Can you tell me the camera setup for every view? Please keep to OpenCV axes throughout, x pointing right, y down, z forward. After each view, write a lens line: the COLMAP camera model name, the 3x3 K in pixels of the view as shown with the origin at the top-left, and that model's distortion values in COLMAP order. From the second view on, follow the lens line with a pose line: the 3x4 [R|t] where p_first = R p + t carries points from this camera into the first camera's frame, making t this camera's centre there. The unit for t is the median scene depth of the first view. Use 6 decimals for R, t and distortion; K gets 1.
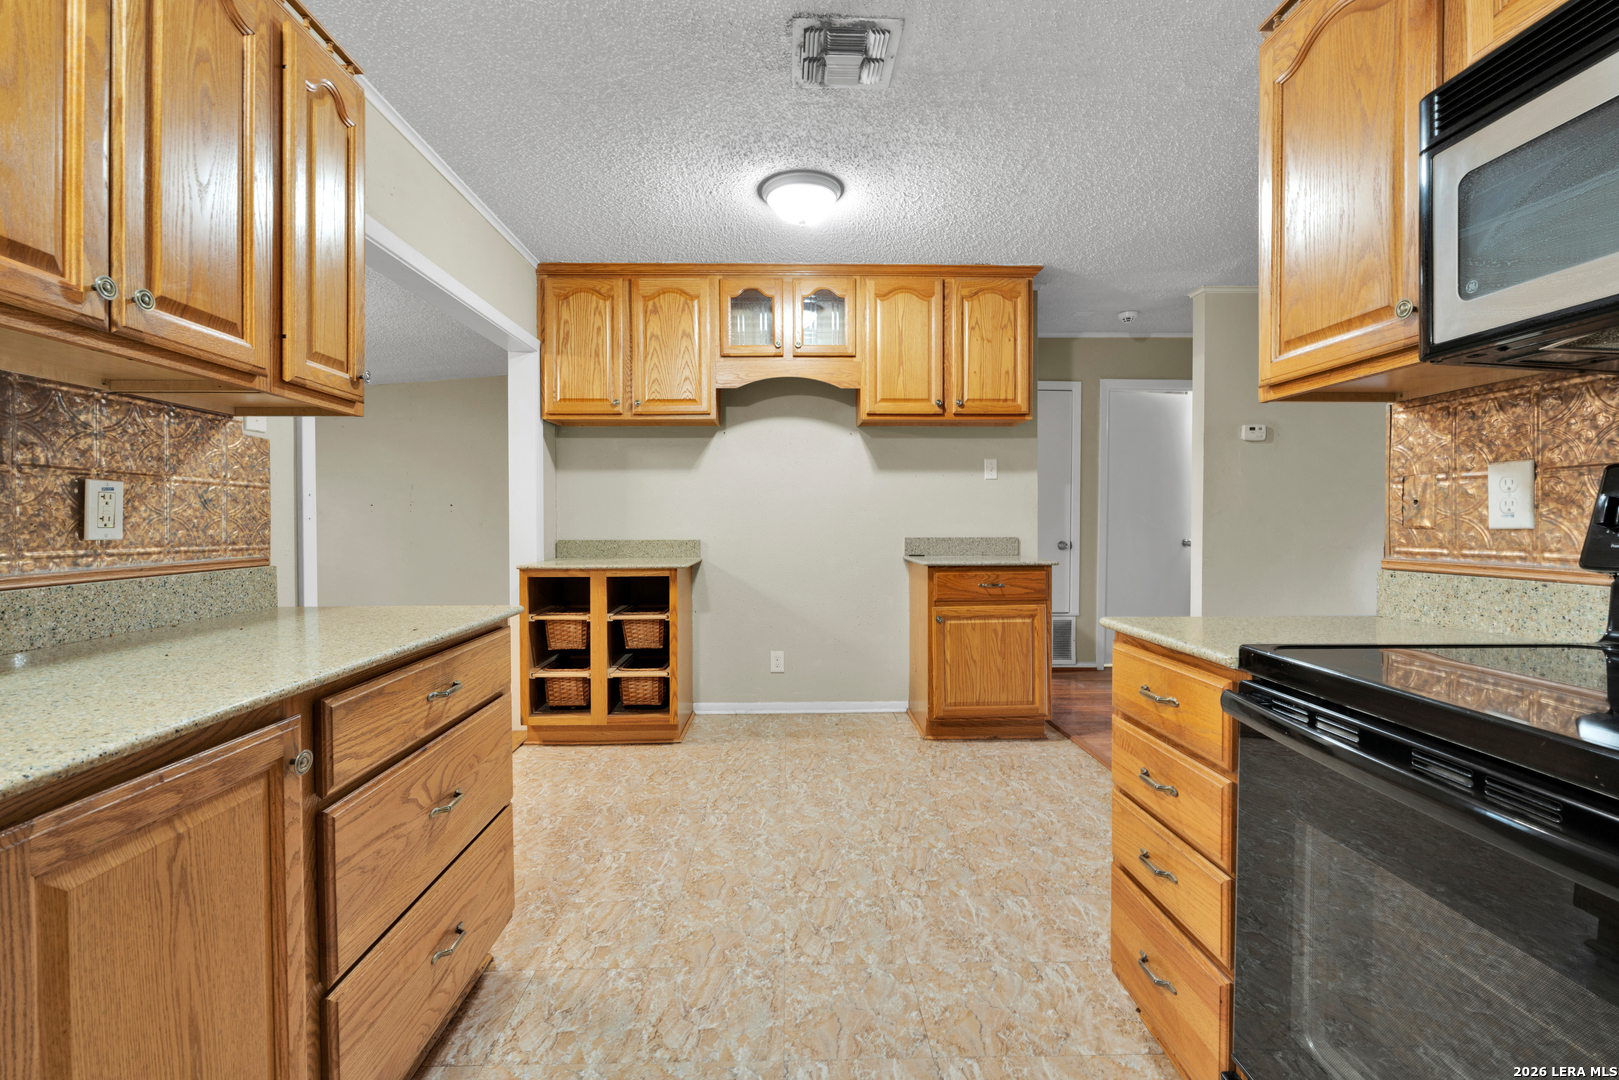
lens RADIAL K [[712.9, 0, 803.5], [0, 712.9, 528.3], [0, 0, 1]] dist [-0.009497, 0.001538]
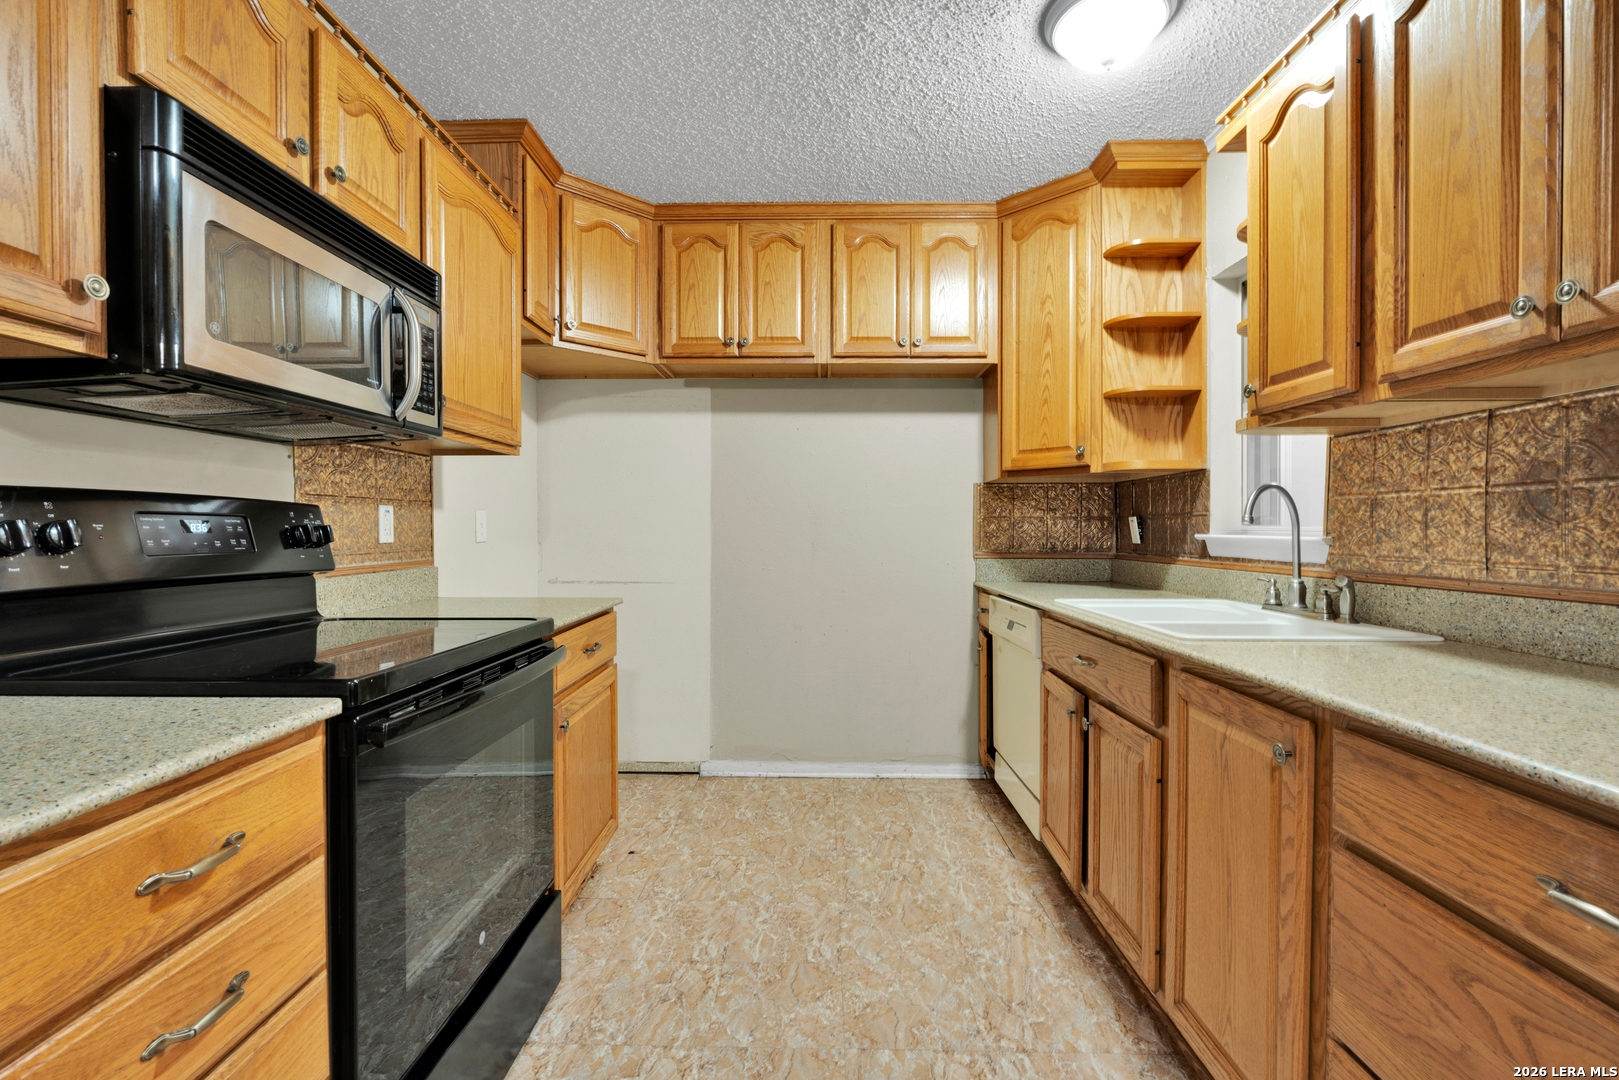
lens RADIAL K [[712.9, 0, 809.1], [0, 712.9, 538.1], [0, 0, 1]] dist [-0.009497, 0.001538]
pose [[-0.999147, 0.003204, 0.041174, -0.005215], [0.004225, 0.999685, 0.024734, -0.018622], [-0.041082, 0.024887, -0.998846, 0.953660]]
